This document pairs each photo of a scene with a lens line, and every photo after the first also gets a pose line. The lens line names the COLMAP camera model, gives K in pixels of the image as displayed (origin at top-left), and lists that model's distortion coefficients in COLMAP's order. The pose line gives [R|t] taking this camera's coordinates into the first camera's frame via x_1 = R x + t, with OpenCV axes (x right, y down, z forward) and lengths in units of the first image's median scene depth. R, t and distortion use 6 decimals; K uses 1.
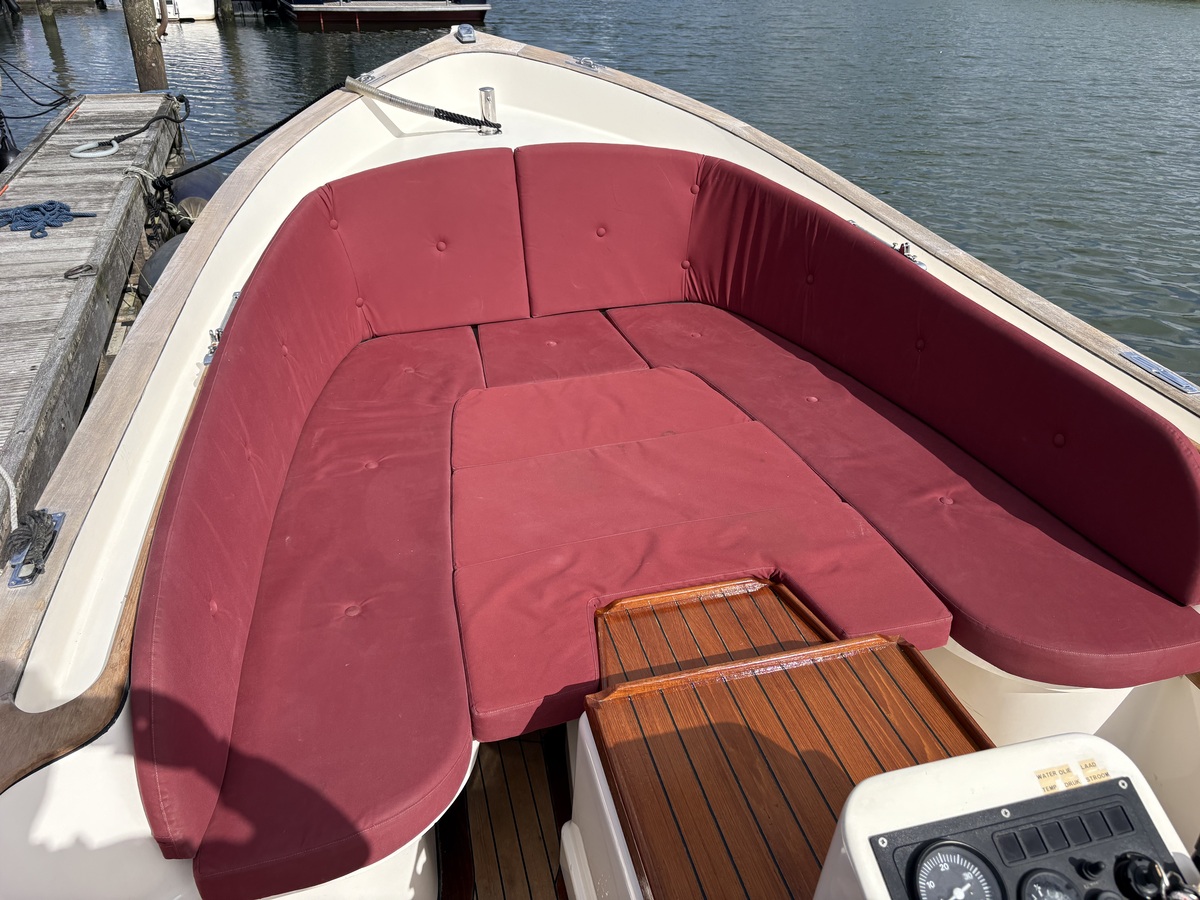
lens RADIAL K [[931.1, 0, 600.0], [0, 931.1, 429.0], [0, 0, 1]] dist [0.029473, -0.038428]
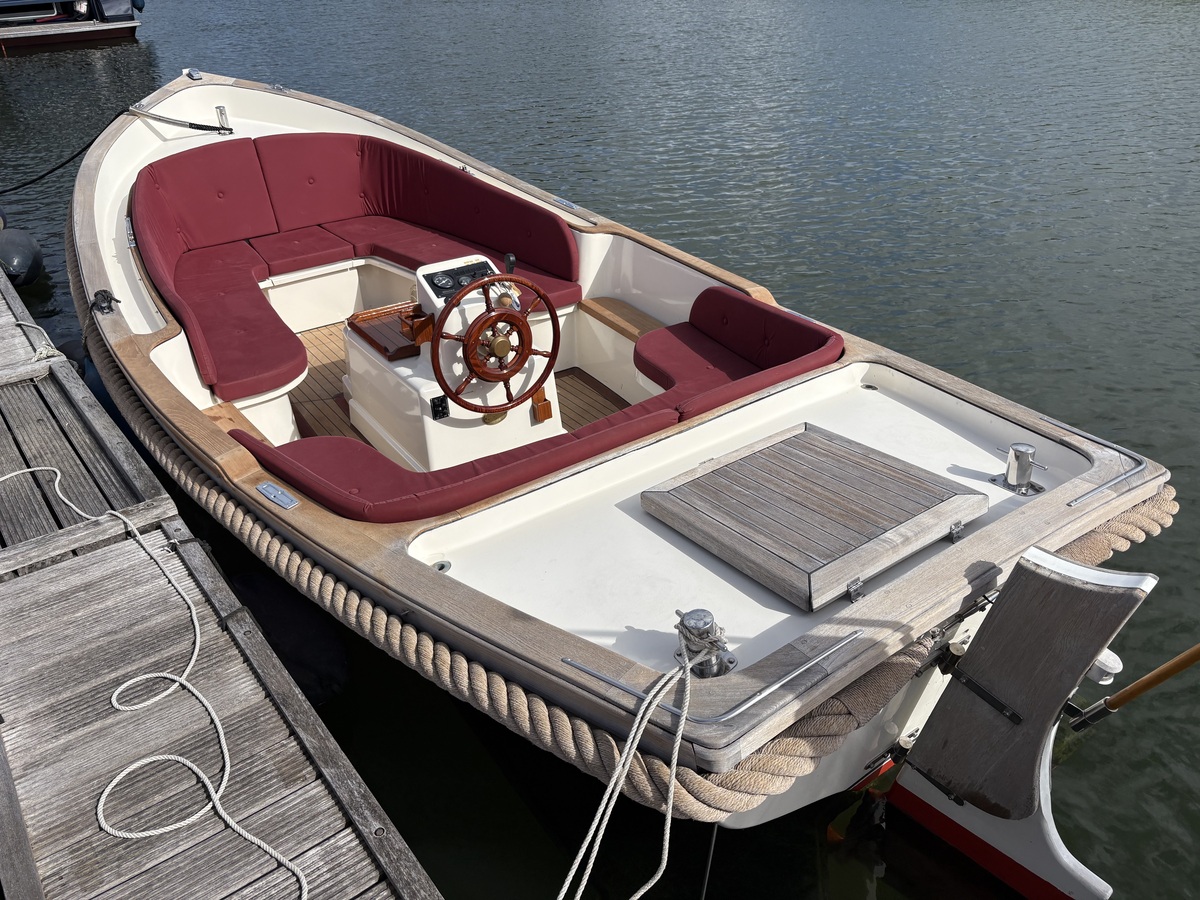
lens RADIAL K [[931.1, 0, 602.1], [0, 931.1, 449.1], [0, 0, 1]] dist [0.029473, -0.038428]
pose [[0.940335, -0.178978, 0.289375, -0.091477], [0.174689, 0.983778, 0.040806, 0.354996], [-0.291984, 0.012179, 0.956346, -0.975219]]
